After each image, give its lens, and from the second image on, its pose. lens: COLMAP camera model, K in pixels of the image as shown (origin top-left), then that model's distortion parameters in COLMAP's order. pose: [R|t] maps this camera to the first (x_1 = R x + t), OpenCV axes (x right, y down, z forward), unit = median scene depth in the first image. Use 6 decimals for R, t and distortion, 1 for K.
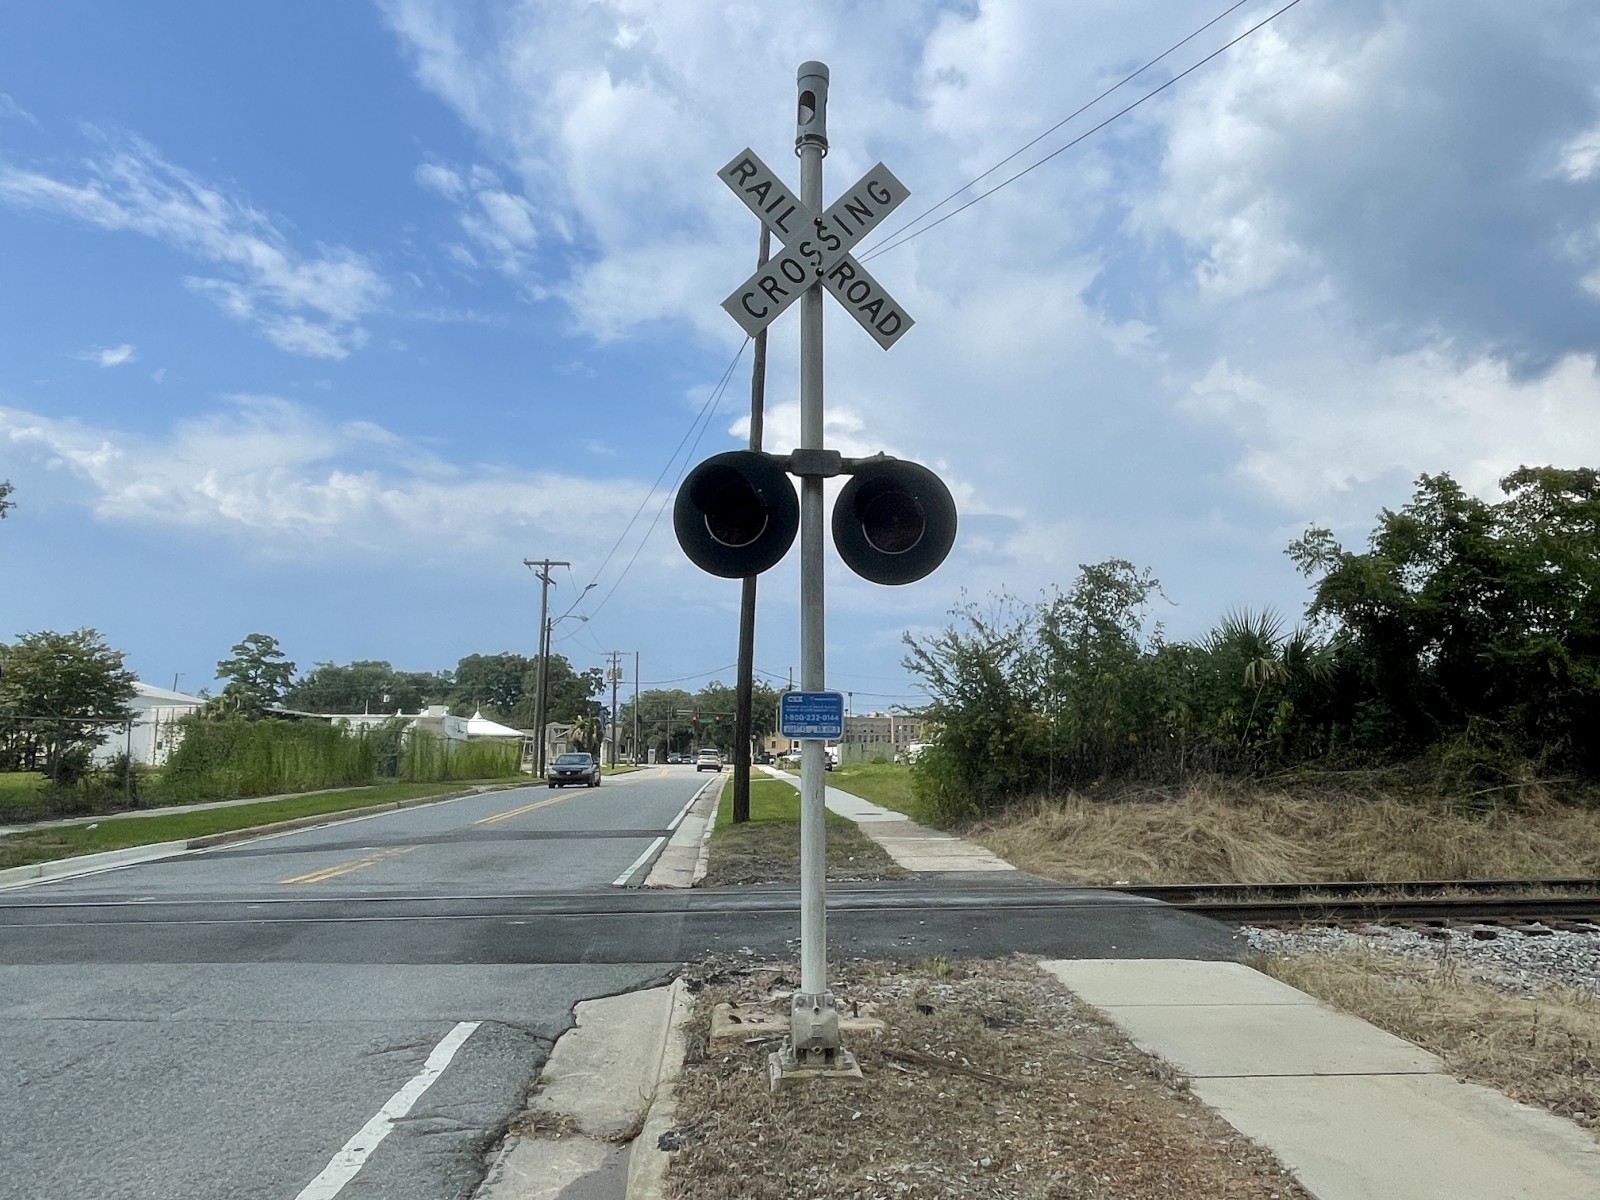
lens RADIAL K [[1082.0, 0, 807.4], [0, 1082.0, 612.4], [0, 0, 1]] dist [-0.008711, -0.002255]
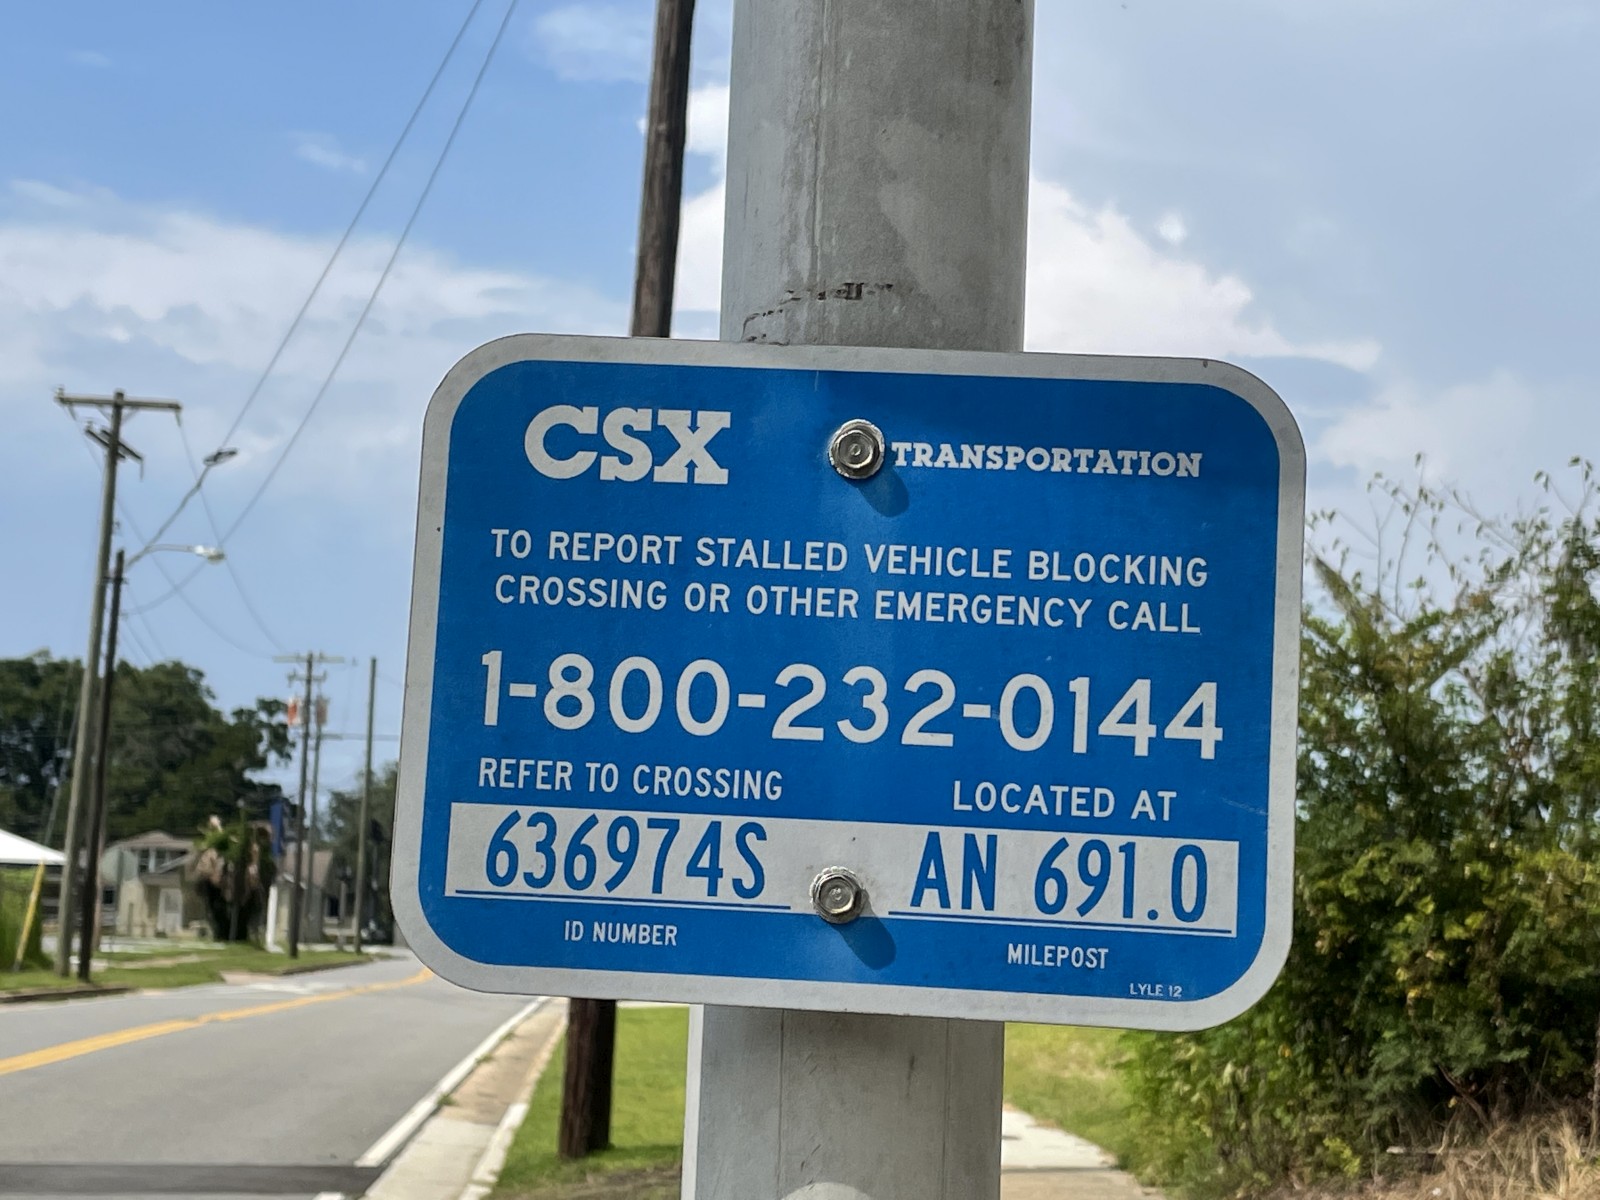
lens RADIAL K [[2643.1, 0, 787.2], [0, 2643.1, 595.9], [0, 0, 1]] dist [0.061851, 0.000000]
pose [[0.999284, 0.036634, -0.009502, 0.001019], [-0.036604, 0.999324, 0.003373, 0.063898], [0.009619, -0.003023, 0.999949, 0.587870]]
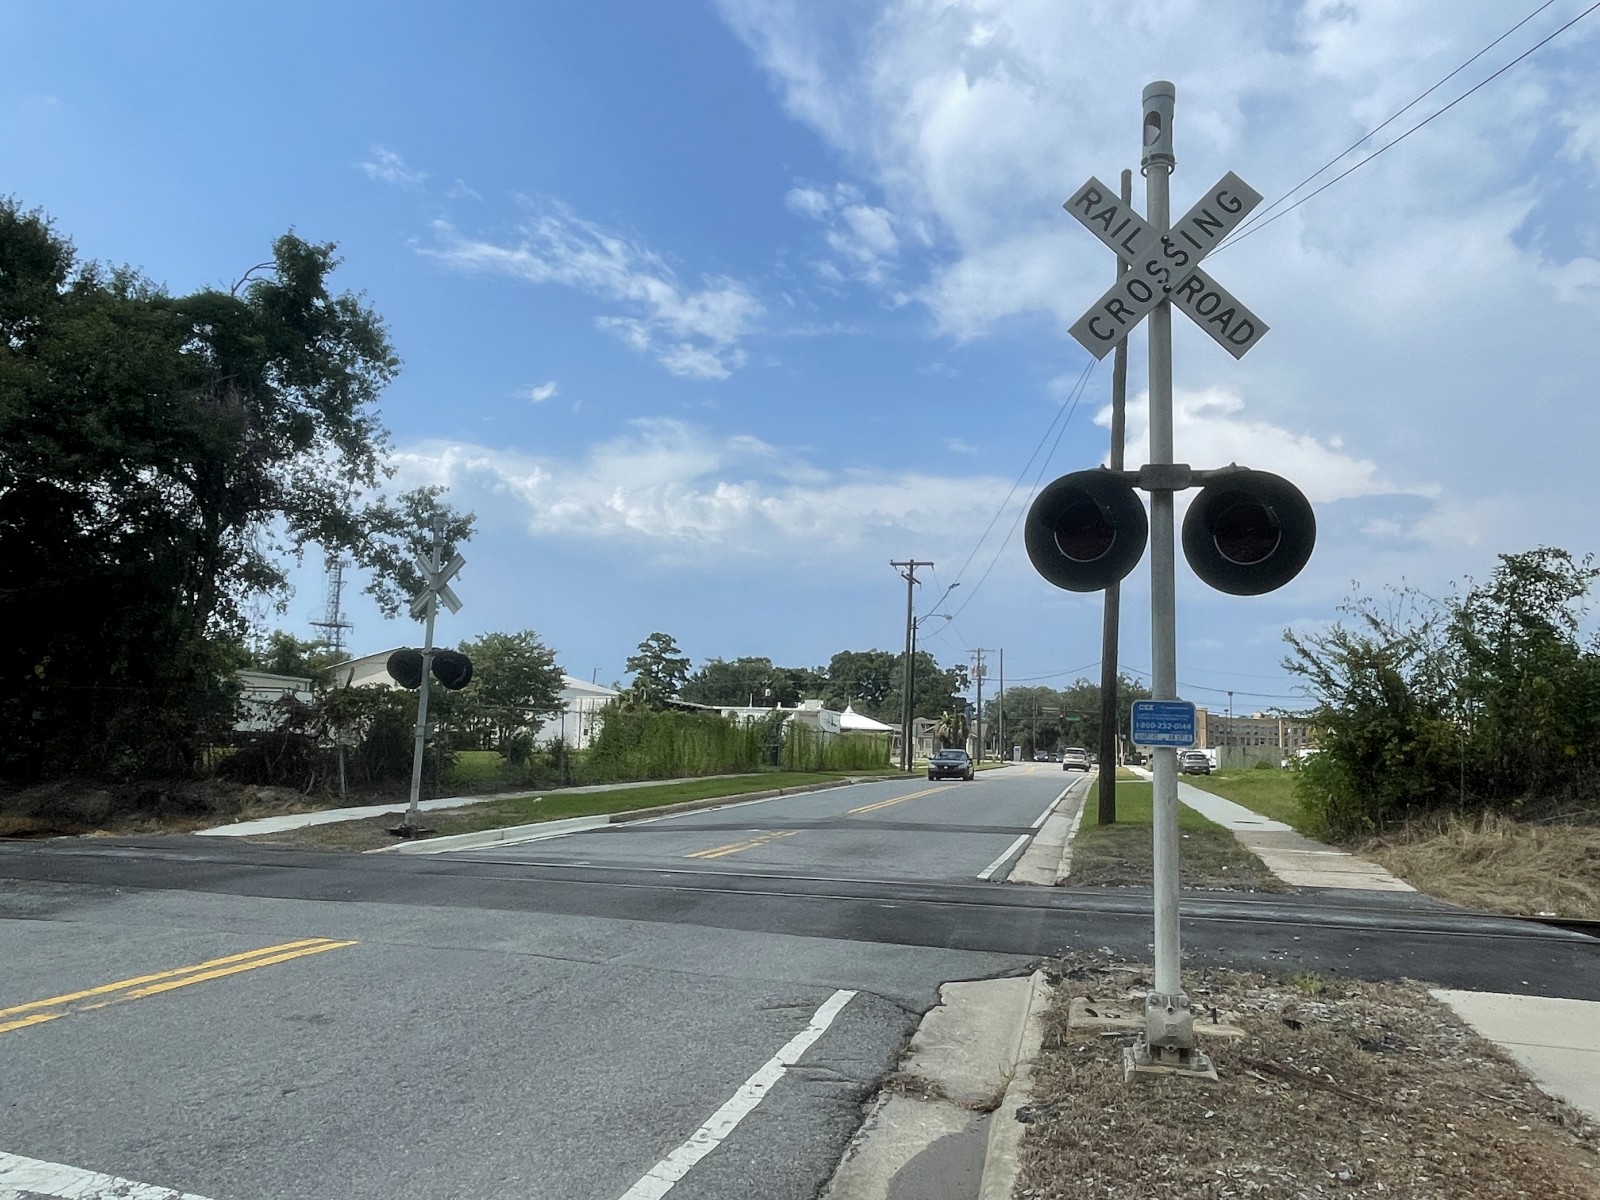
lens RADIAL K [[1082.0, 0, 802.5], [0, 1082.0, 613.3], [0, 0, 1]] dist [-0.008711, -0.002255]
pose [[0.943356, -0.011656, -0.331576, 0.015764], [0.013132, 0.999911, 0.002210, -0.011497], [0.331521, -0.006439, 0.943426, -0.057815]]
